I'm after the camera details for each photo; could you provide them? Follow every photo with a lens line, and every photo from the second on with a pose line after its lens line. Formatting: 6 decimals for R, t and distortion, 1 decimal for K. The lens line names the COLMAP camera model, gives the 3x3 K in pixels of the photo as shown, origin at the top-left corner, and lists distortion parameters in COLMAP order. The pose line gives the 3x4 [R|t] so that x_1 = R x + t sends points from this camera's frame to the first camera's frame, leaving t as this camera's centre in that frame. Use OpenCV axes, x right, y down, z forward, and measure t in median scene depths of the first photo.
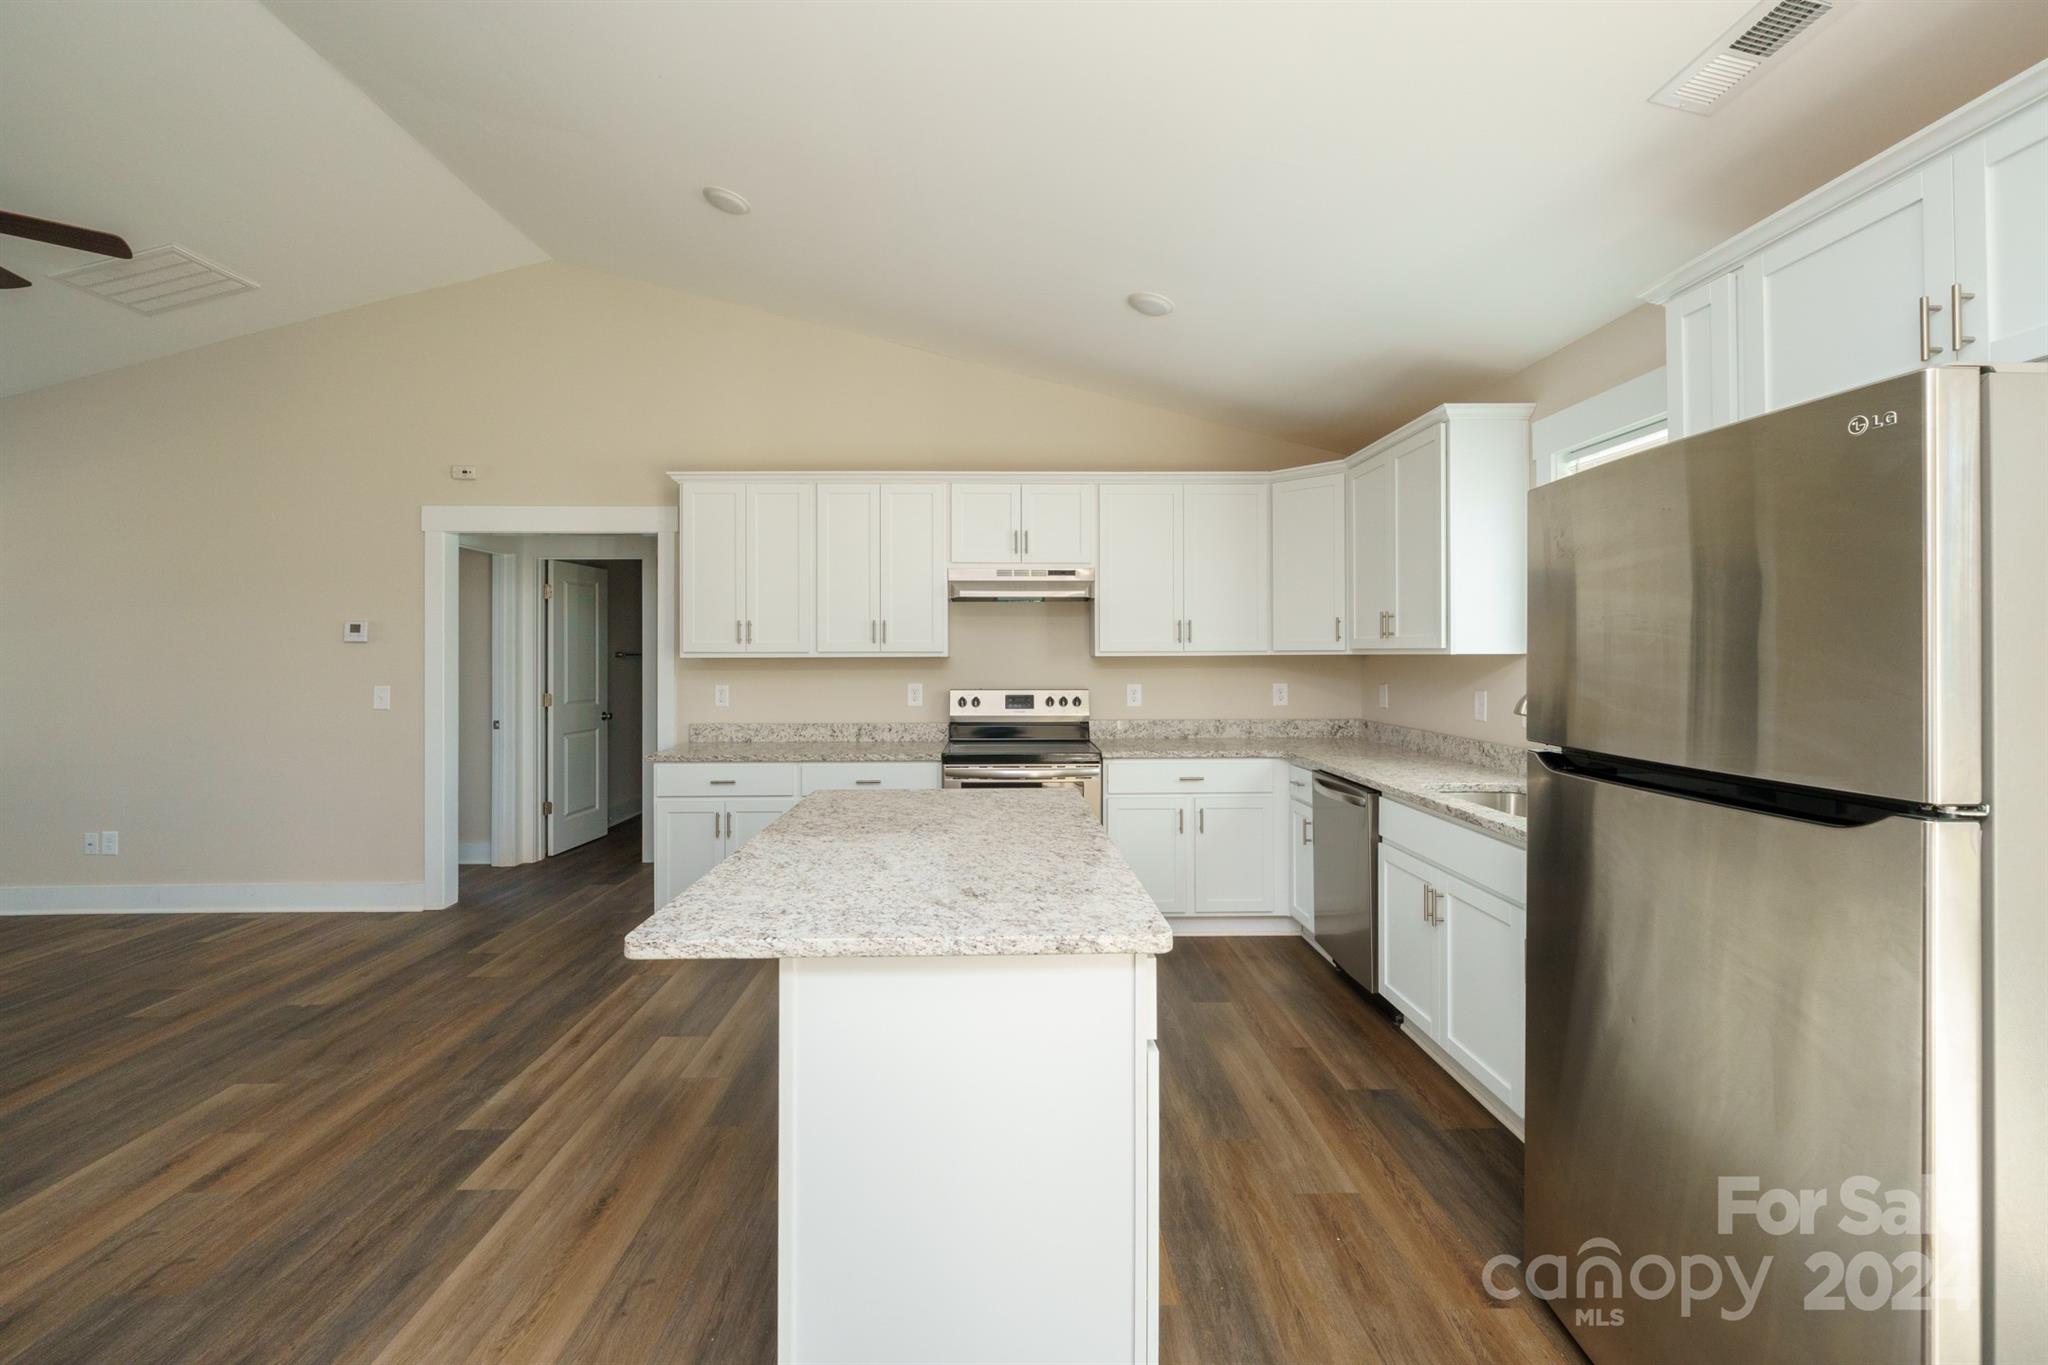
lens RADIAL K [[858.4, 0, 1018.0], [0, 858.4, 653.4], [0, 0, 1]] dist [-0.002841, -0.001334]
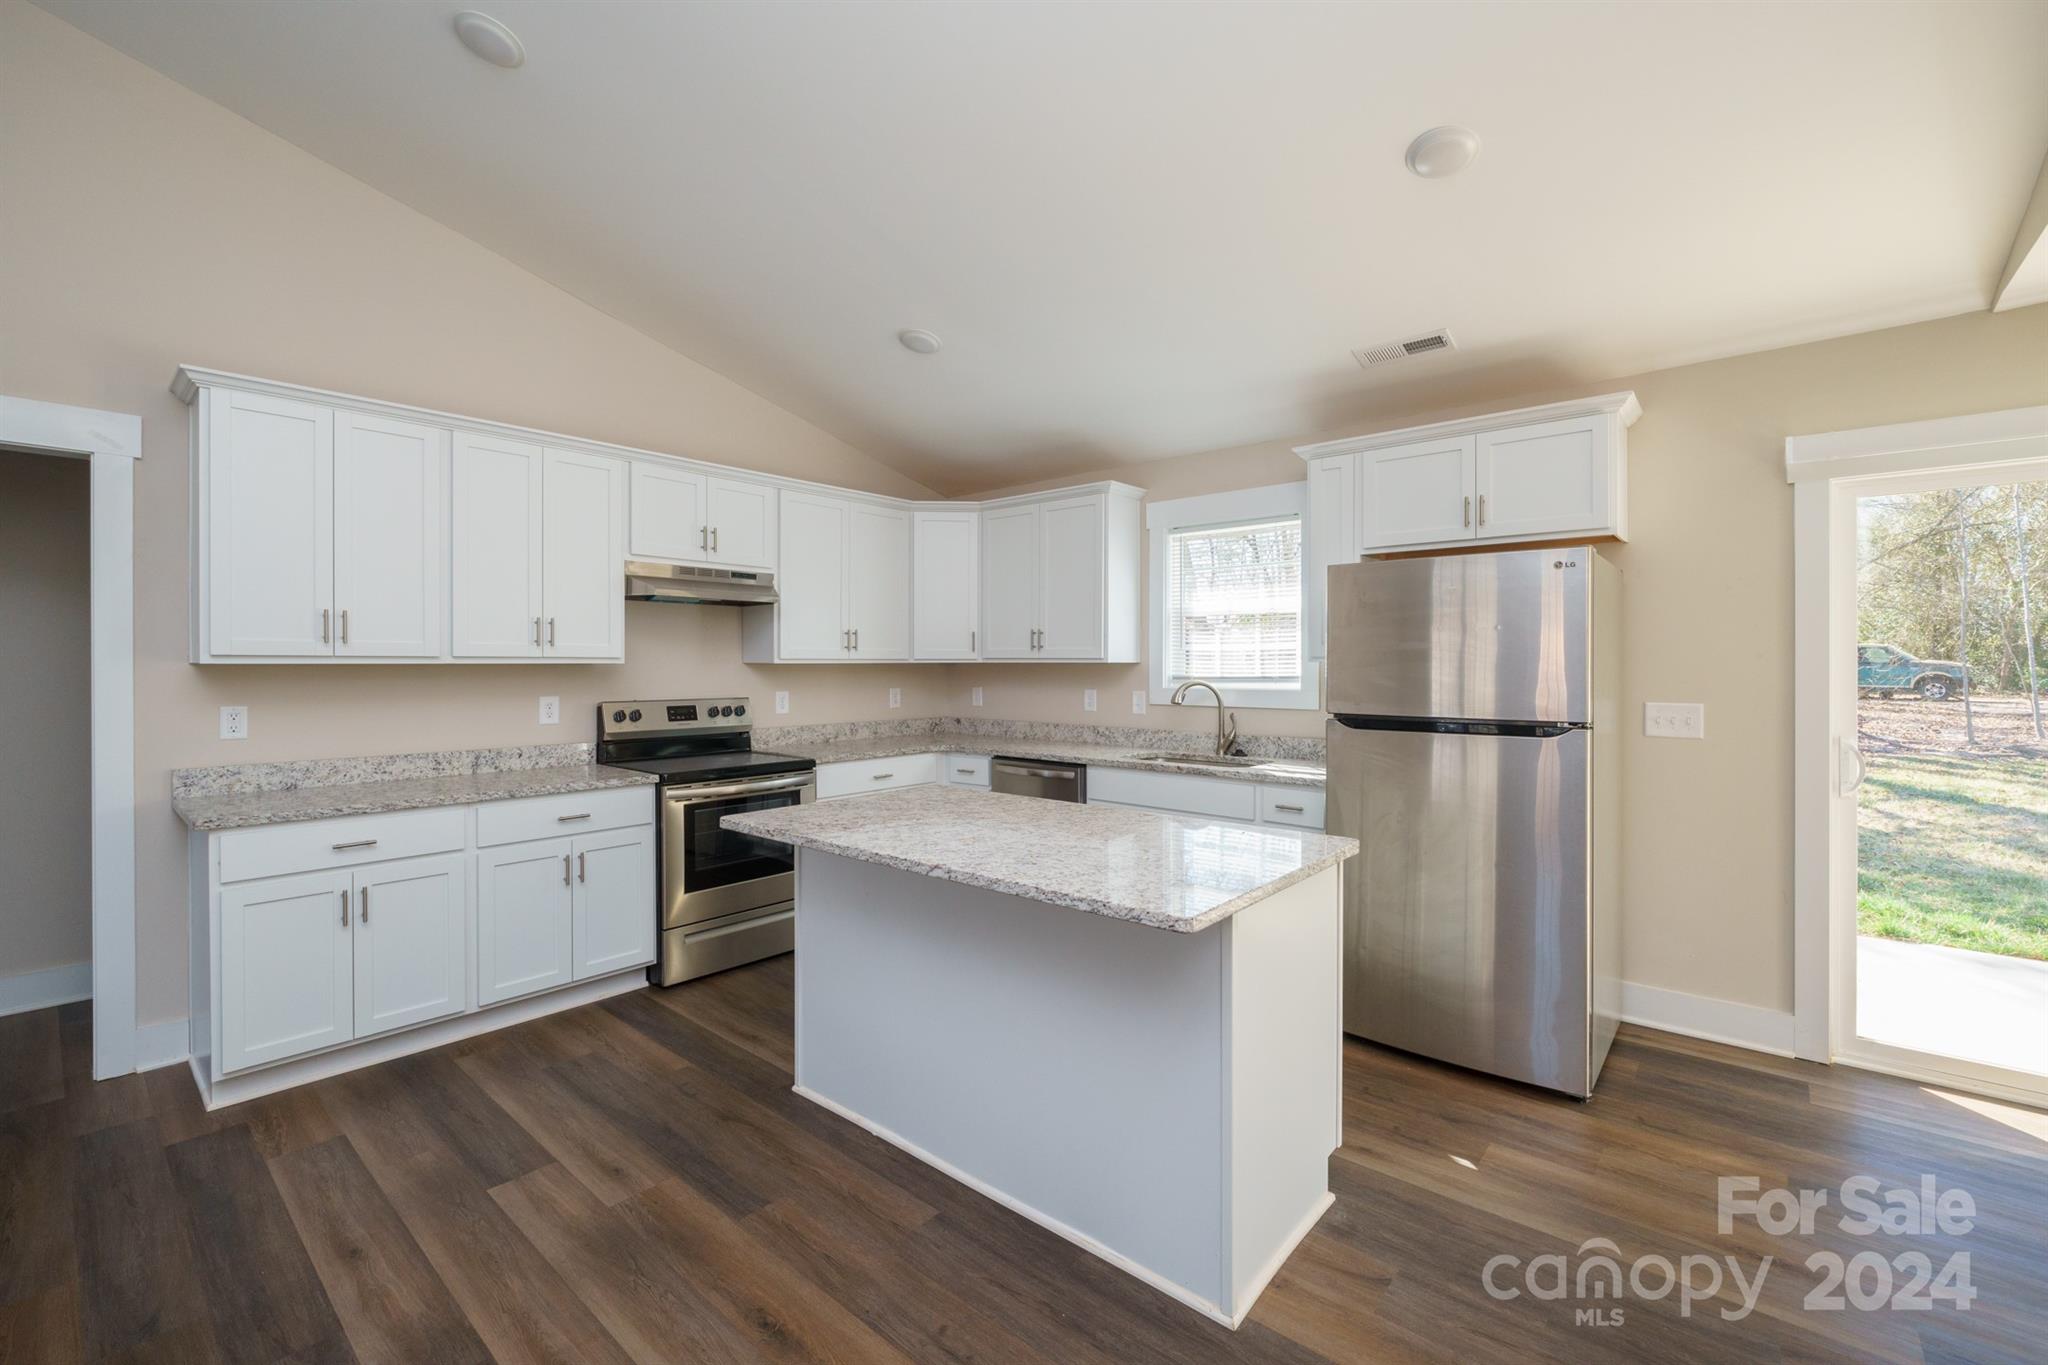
lens RADIAL K [[856.2, 0, 1018.7], [0, 856.2, 672.7], [0, 0, 1]] dist [-0.003087, -0.000385]
pose [[0.673549, -0.005081, 0.739125, -0.450144], [-0.004891, 0.999924, 0.011331, 0.001387], [-0.739127, -0.011247, 0.673473, 0.133868]]
